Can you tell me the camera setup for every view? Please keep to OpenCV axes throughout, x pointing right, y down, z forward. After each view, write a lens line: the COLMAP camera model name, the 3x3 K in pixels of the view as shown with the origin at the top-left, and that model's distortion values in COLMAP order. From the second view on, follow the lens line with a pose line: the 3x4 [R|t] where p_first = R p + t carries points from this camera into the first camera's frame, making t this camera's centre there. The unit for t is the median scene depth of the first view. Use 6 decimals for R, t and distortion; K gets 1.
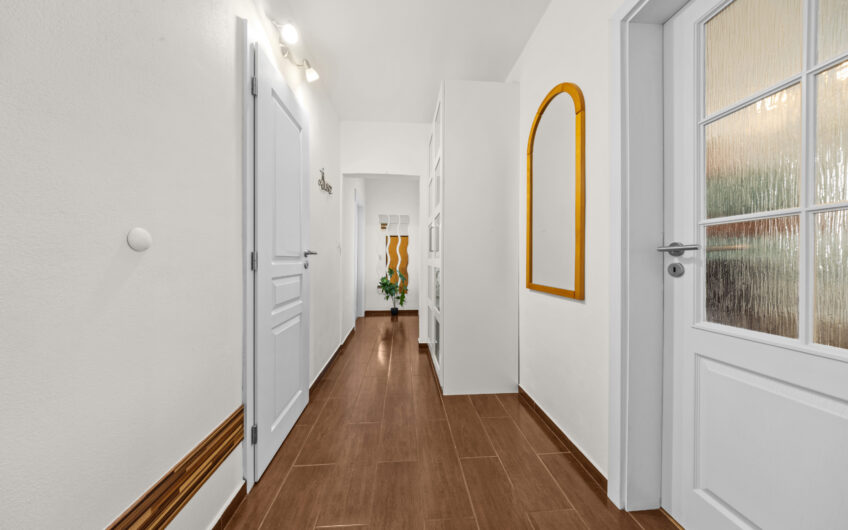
lens RADIAL K [[254.1, 0, 420.7], [0, 254.1, 262.1], [0, 0, 1]] dist [-0.009659, -0.000251]
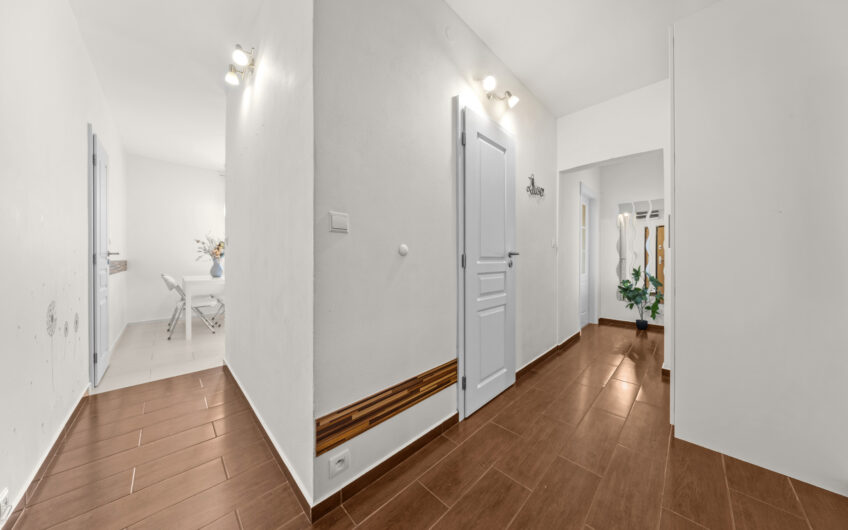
lens RADIAL K [[254.1, 0, 422.2], [0, 254.1, 261.5], [0, 0, 1]] dist [-0.009659, -0.000251]
pose [[0.636188, 0.000788, -0.771534, 0.204049], [-0.001792, 0.999998, -0.000456, 0.001305], [0.771532, 0.001673, 0.636188, -0.065868]]
